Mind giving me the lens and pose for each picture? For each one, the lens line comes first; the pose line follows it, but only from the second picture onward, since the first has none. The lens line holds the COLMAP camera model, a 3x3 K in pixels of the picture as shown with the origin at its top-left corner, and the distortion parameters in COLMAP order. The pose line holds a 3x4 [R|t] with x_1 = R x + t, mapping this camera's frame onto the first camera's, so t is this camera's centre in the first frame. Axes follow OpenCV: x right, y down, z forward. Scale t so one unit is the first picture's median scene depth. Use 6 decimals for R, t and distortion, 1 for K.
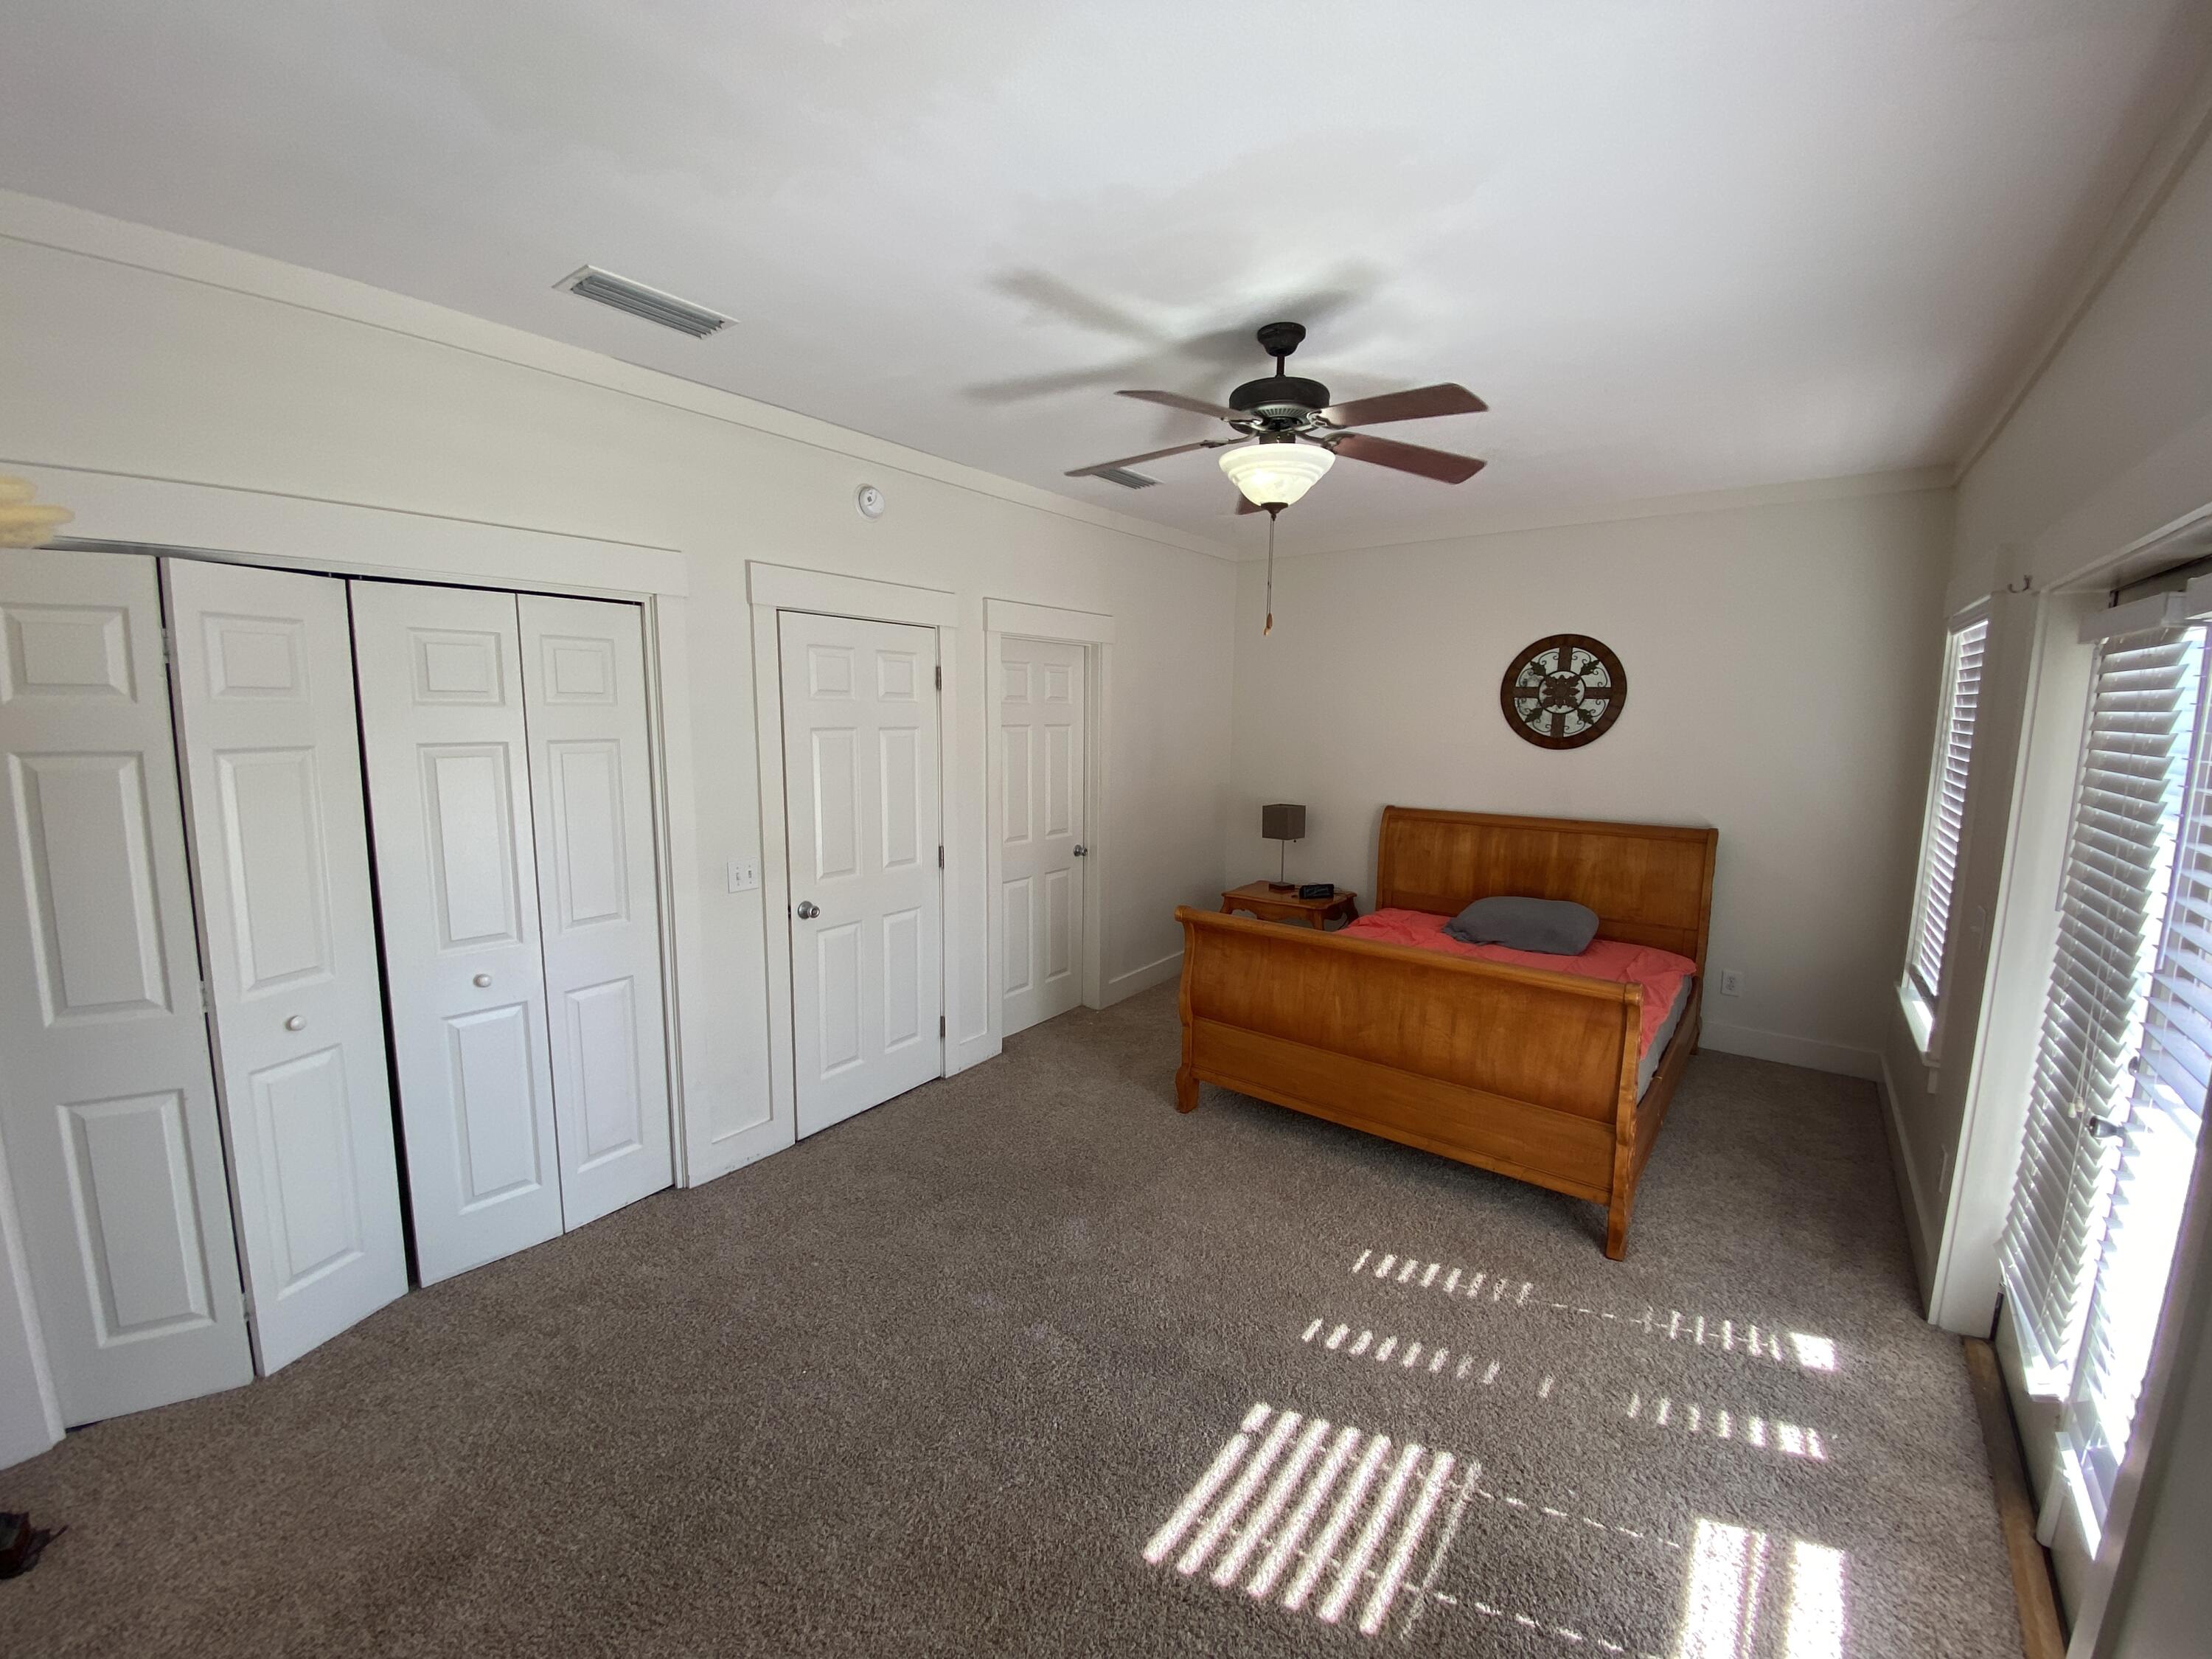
lens RADIAL K [[898.7, 0, 1098.0], [0, 898.7, 837.2], [0, 0, 1]] dist [-0.012307, -0.004467]
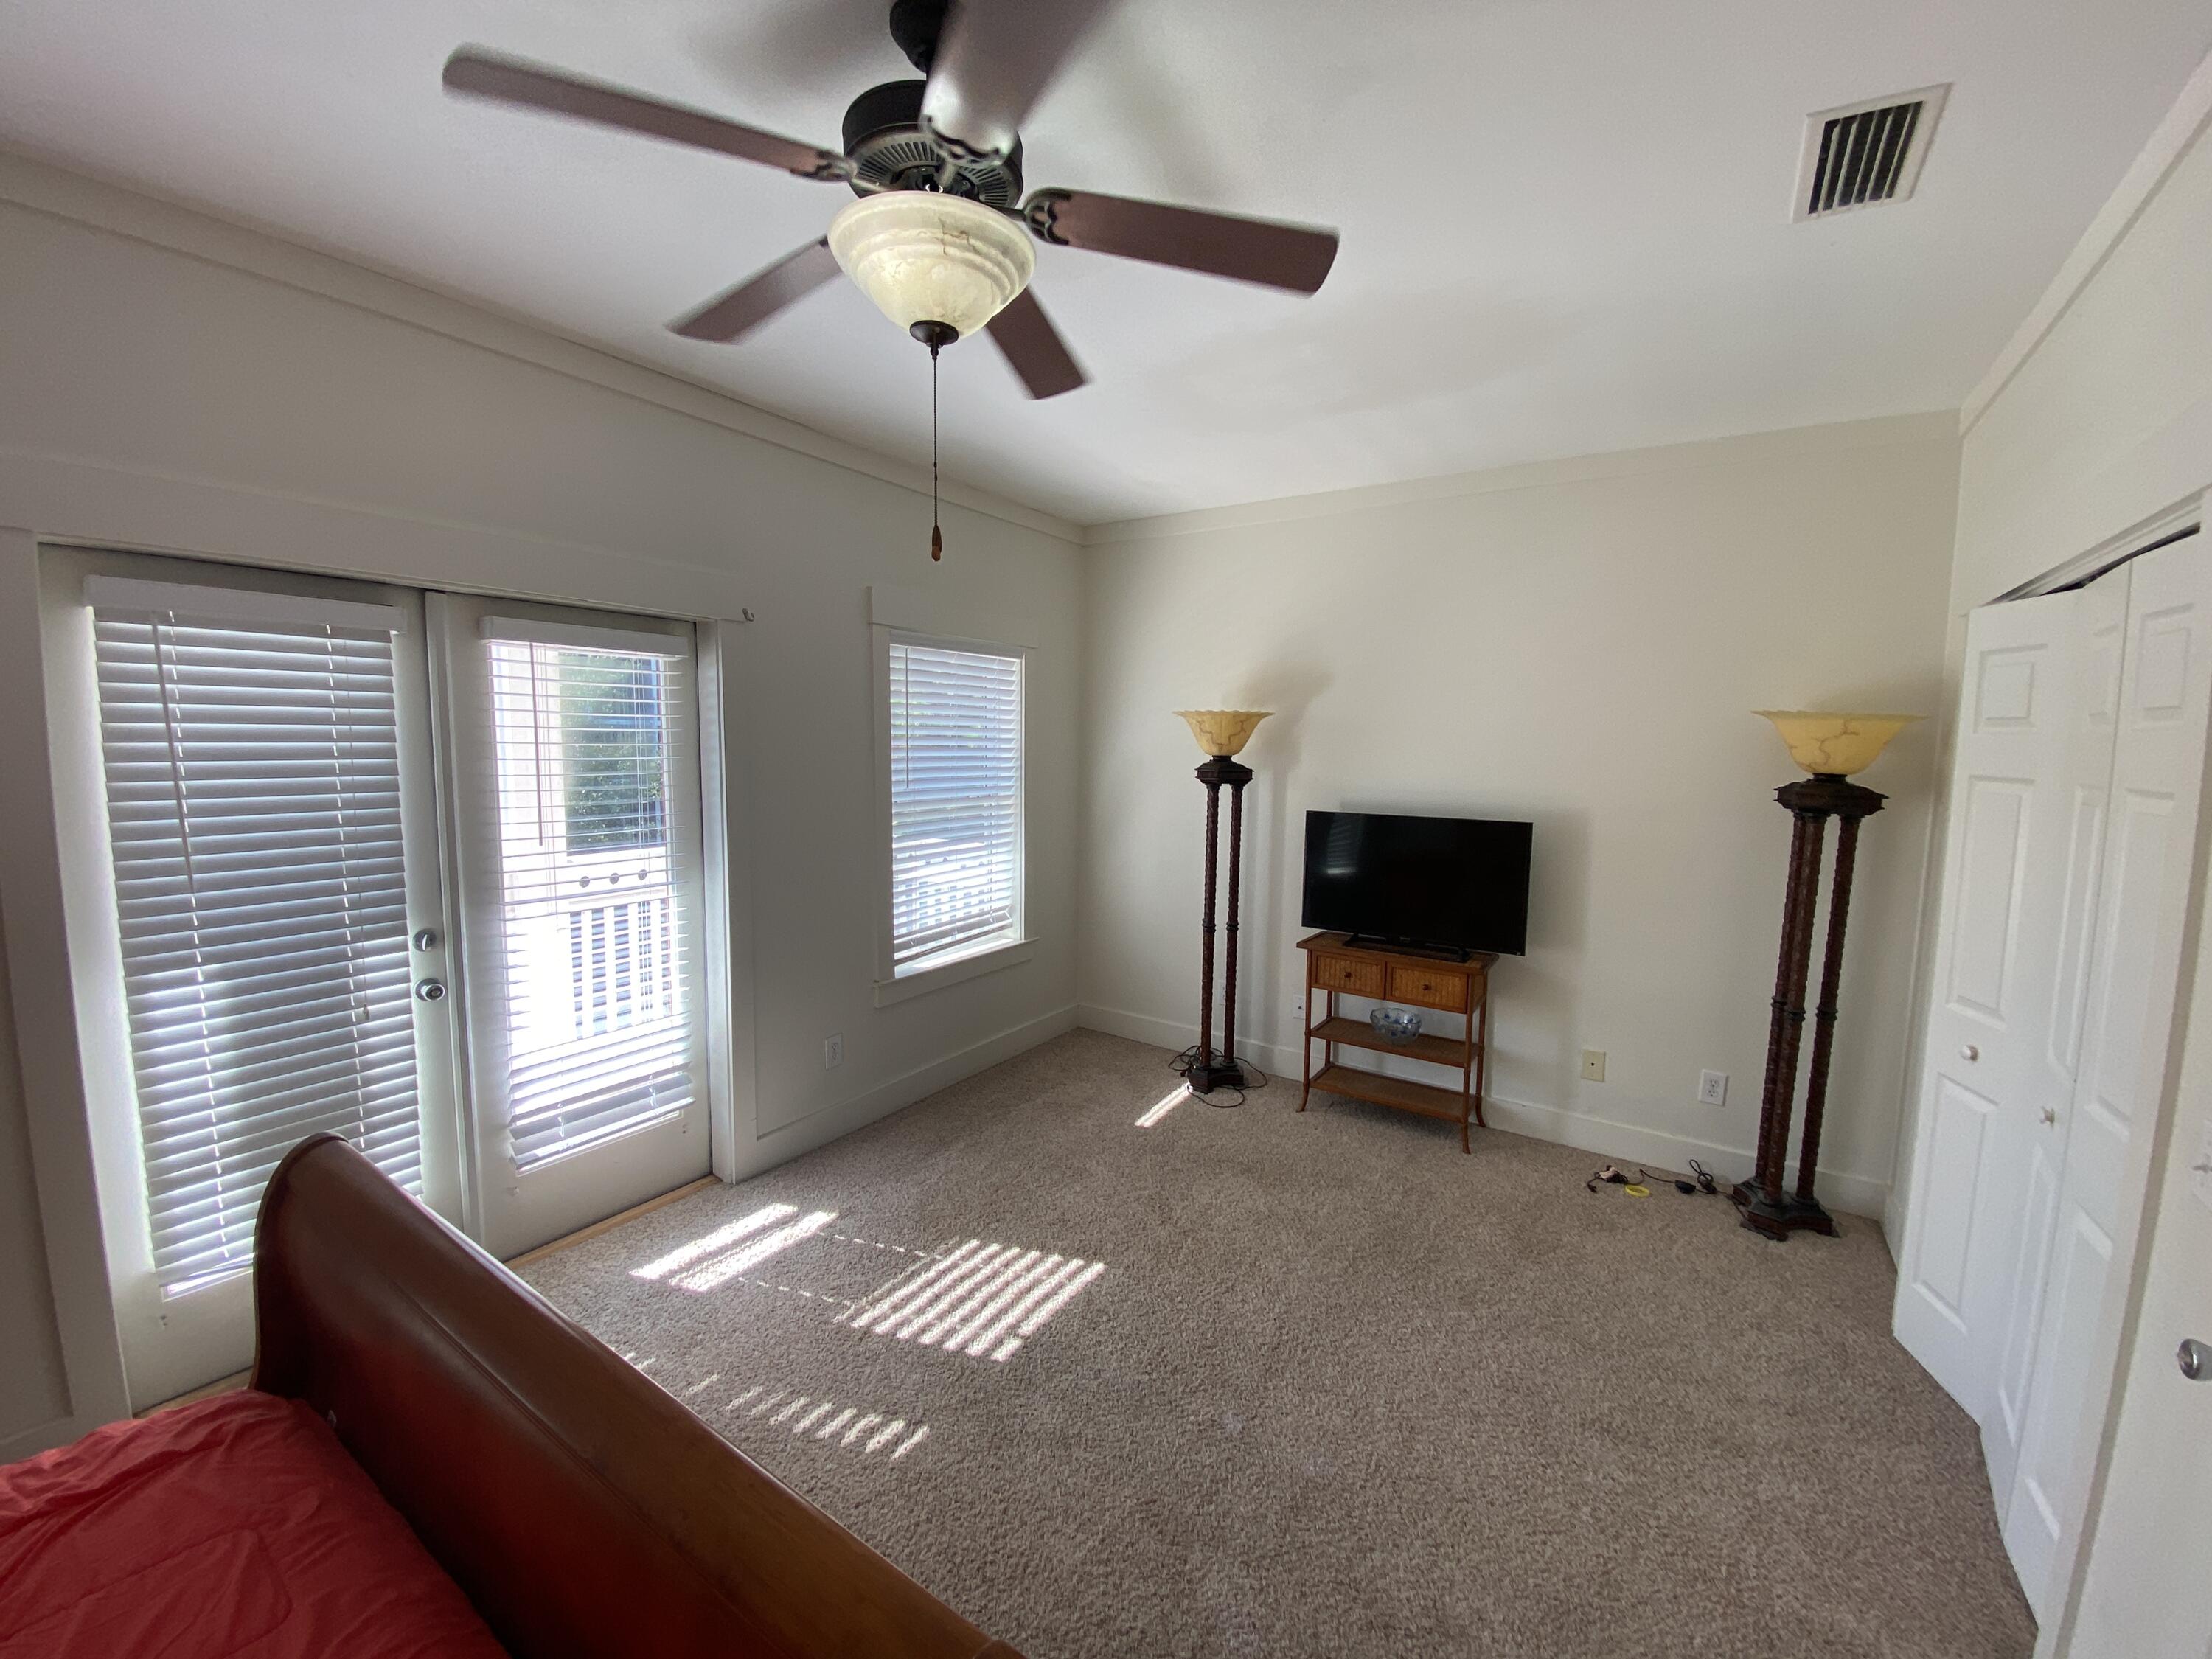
lens RADIAL K [[898.7, 0, 1104.9], [0, 898.7, 830.7], [0, 0, 1]] dist [-0.012307, -0.004467]
pose [[-0.996884, -0.022695, -0.075548, 0.169080], [-0.039421, 0.972883, 0.227913, -0.253638], [0.068327, 0.230181, -0.970746, 2.118328]]
